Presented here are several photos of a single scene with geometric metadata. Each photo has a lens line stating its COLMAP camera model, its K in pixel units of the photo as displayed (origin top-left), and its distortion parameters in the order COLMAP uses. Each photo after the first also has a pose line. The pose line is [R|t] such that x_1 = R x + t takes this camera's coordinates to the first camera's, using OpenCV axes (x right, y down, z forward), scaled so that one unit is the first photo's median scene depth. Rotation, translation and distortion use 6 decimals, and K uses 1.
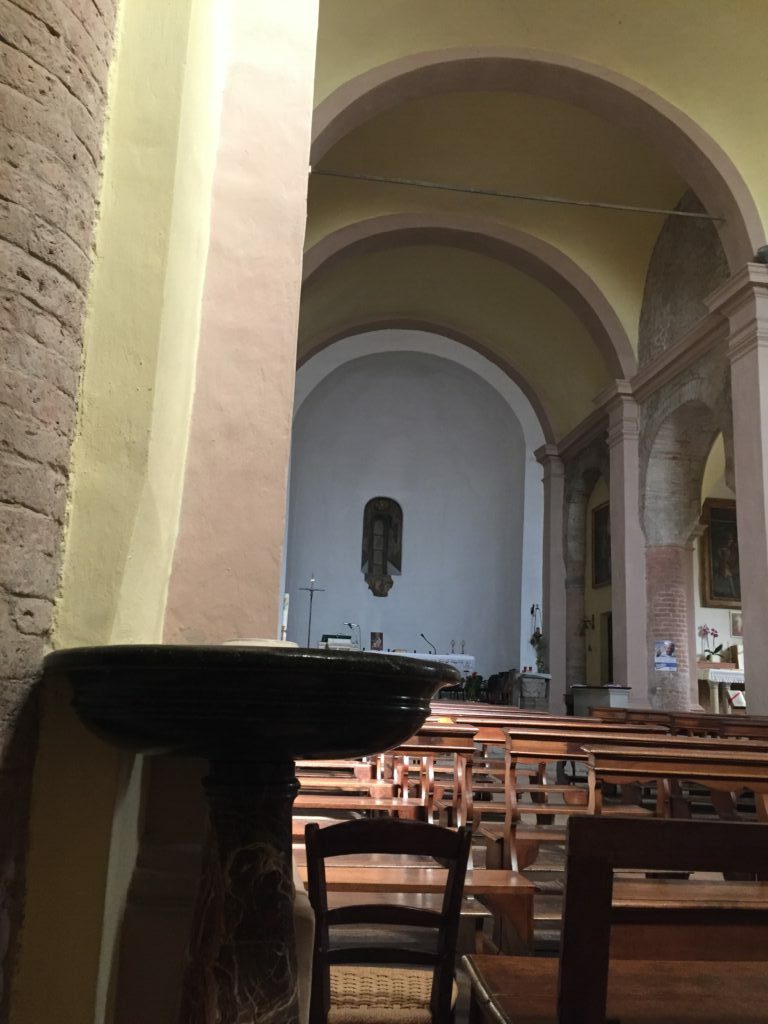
lens RADIAL K [[874.8, 0, 384.8], [0, 874.8, 511.2], [0, 0, 1]] dist [0.063539, -0.006636]
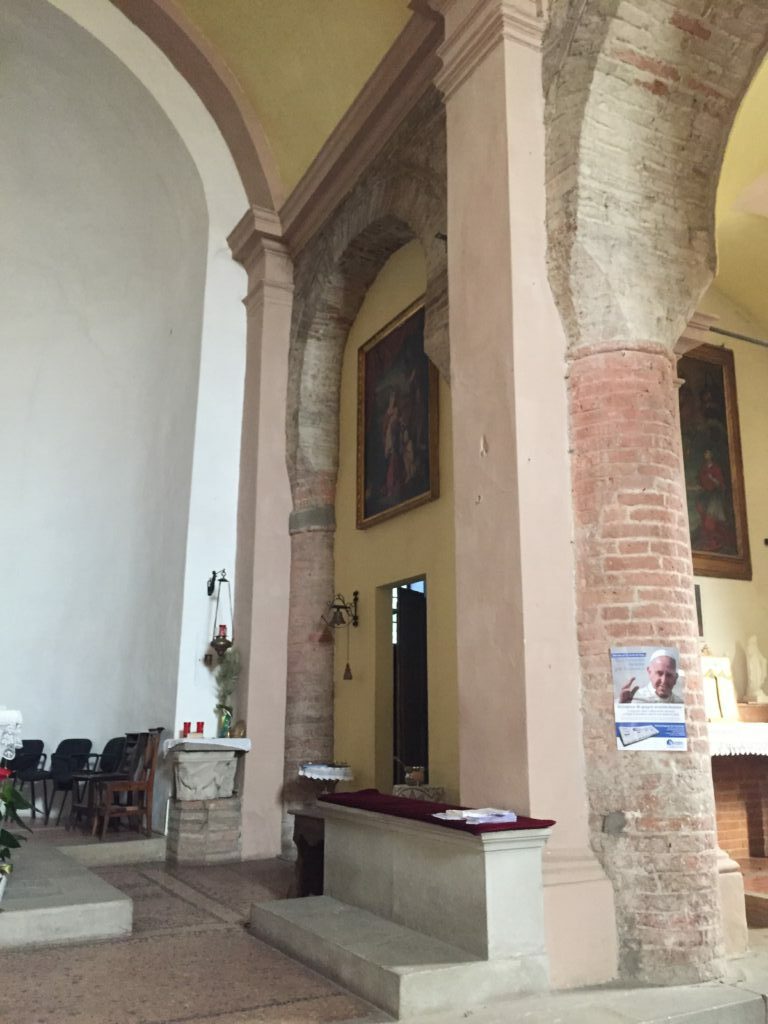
lens RADIAL K [[874.8, 0, 383.4], [0, 874.8, 513.2], [0, 0, 1]] dist [0.063539, -0.006636]
pose [[0.938240, 0.037351, 0.343962, 0.102837], [-0.031793, 0.999257, -0.021786, 0.087682], [-0.344520, 0.009504, 0.938731, 0.593922]]
